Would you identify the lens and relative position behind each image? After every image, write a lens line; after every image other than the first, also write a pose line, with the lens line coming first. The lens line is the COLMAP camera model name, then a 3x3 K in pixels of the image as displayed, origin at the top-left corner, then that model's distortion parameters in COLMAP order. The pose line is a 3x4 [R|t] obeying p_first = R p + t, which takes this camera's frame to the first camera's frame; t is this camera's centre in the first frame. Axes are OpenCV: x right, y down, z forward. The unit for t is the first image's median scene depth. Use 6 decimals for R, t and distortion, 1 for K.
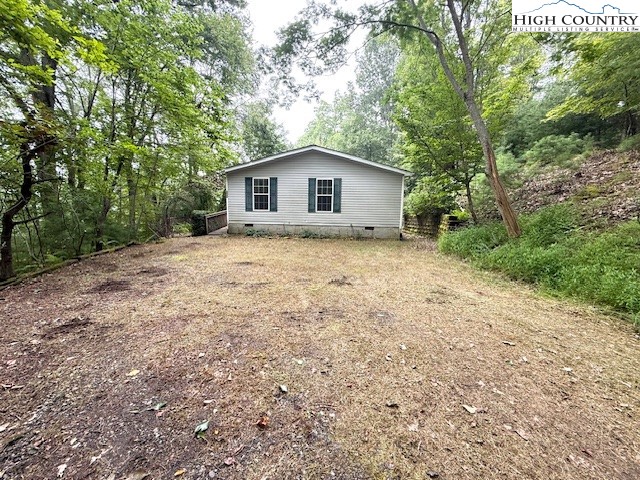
lens RADIAL K [[255.0, 0, 321.9], [0, 255.0, 240.4], [0, 0, 1]] dist [0.000903, -0.000384]
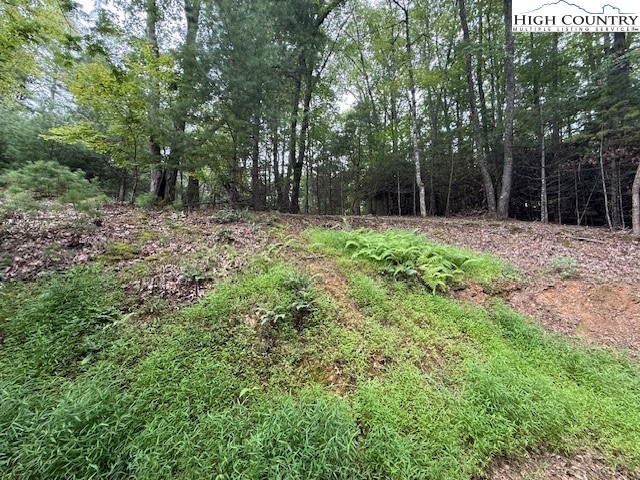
lens RADIAL K [[255.0, 0, 322.0], [0, 255.0, 241.9], [0, 0, 1]] dist [0.000903, -0.000384]
pose [[-0.008024, 0.098635, 0.995091, 0.265409], [0.062582, 0.993222, -0.097945, -0.088433], [-0.998008, 0.061489, -0.014143, 0.361855]]
